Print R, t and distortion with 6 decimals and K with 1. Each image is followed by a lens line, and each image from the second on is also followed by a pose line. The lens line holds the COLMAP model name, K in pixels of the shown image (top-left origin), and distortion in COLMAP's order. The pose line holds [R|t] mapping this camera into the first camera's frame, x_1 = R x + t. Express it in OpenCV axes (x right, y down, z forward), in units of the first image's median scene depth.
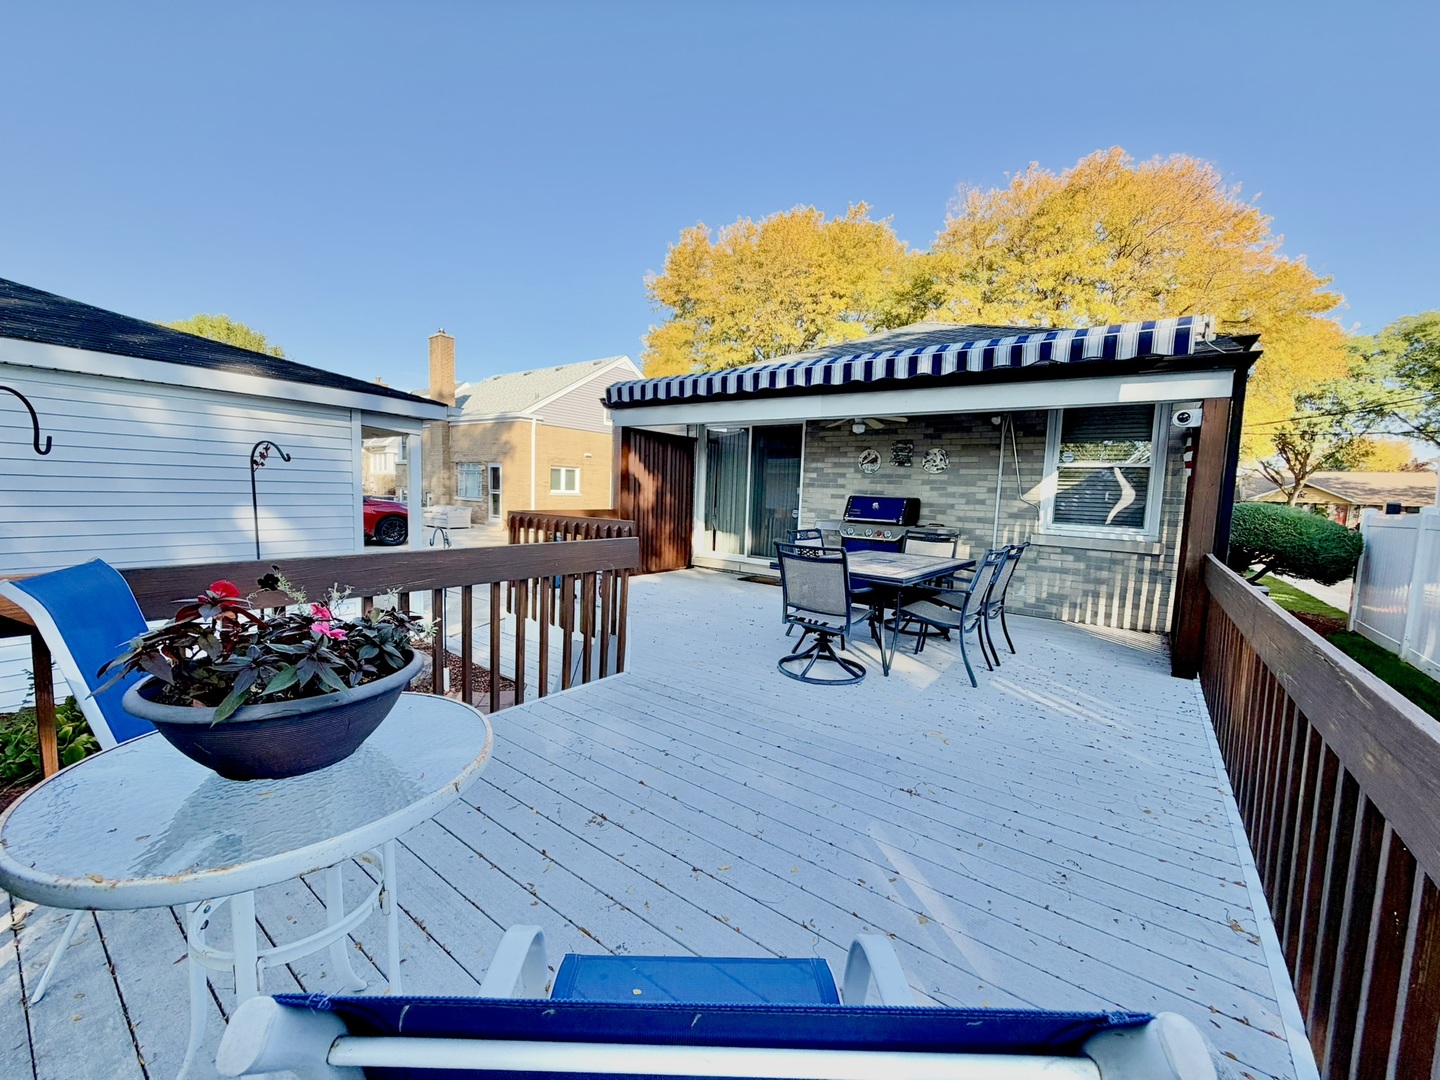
lens RADIAL K [[573.2, 0, 722.9], [0, 573.2, 537.1], [0, 0, 1]] dist [0.001483, -0.000154]
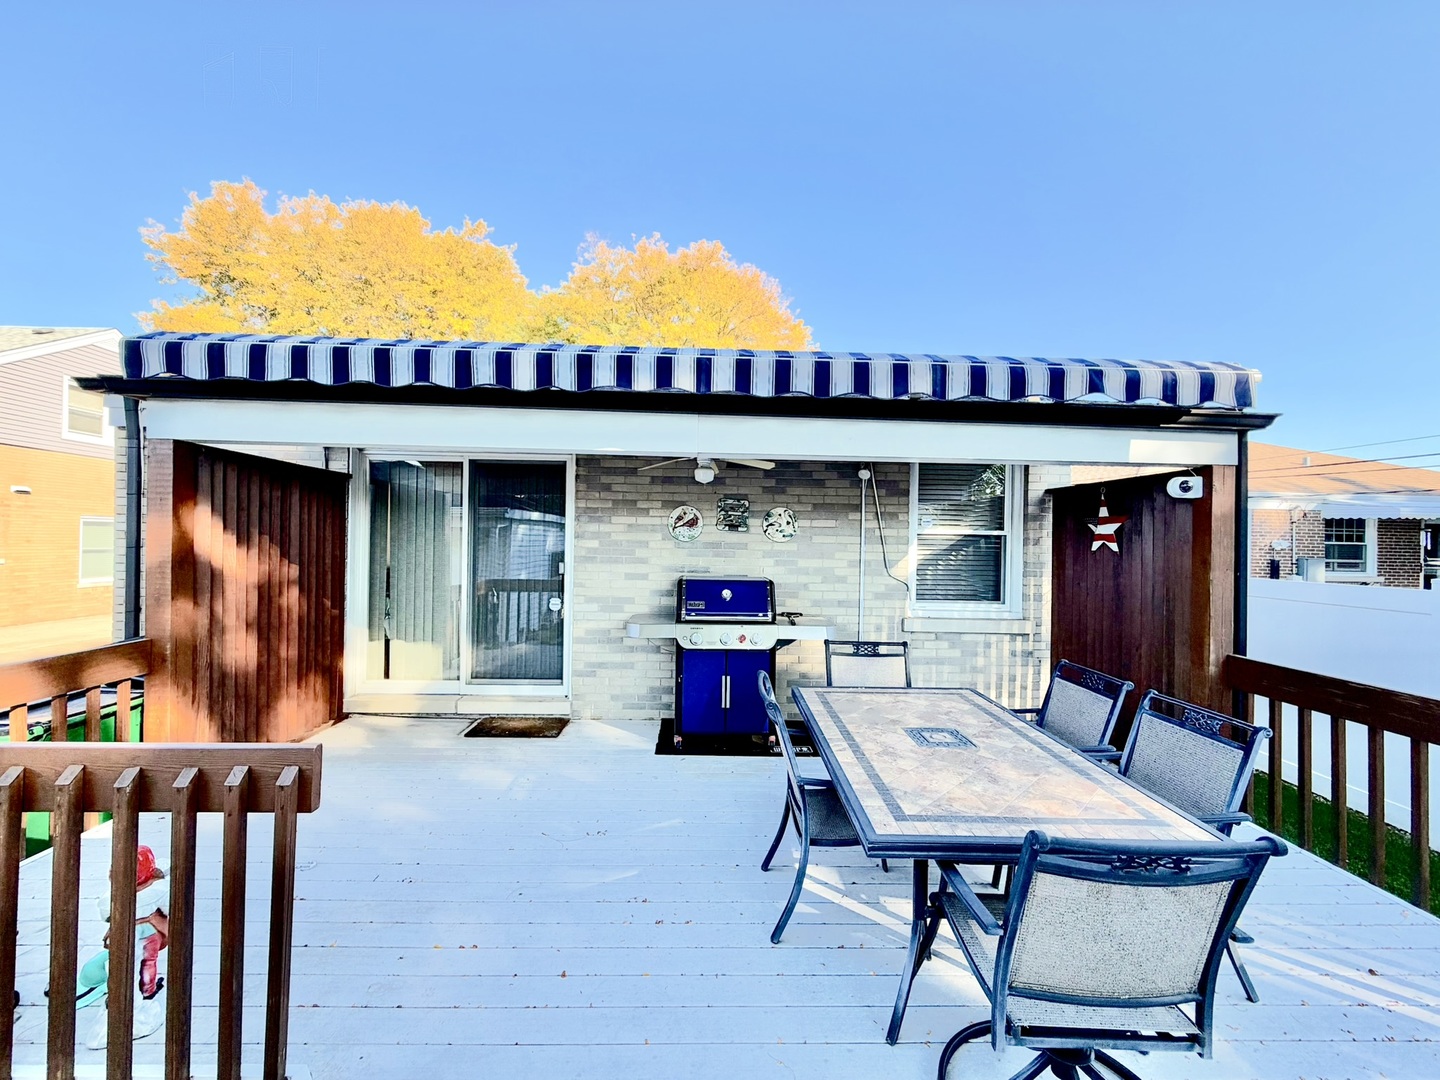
lens RADIAL K [[573.2, 0, 725.1], [0, 573.2, 539.8], [0, 0, 1]] dist [0.001483, -0.000154]
pose [[0.787822, -0.020133, 0.615574, -0.118150], [0.061337, 0.997062, -0.045890, -0.076705], [-0.612841, 0.073910, 0.786742, 0.430263]]
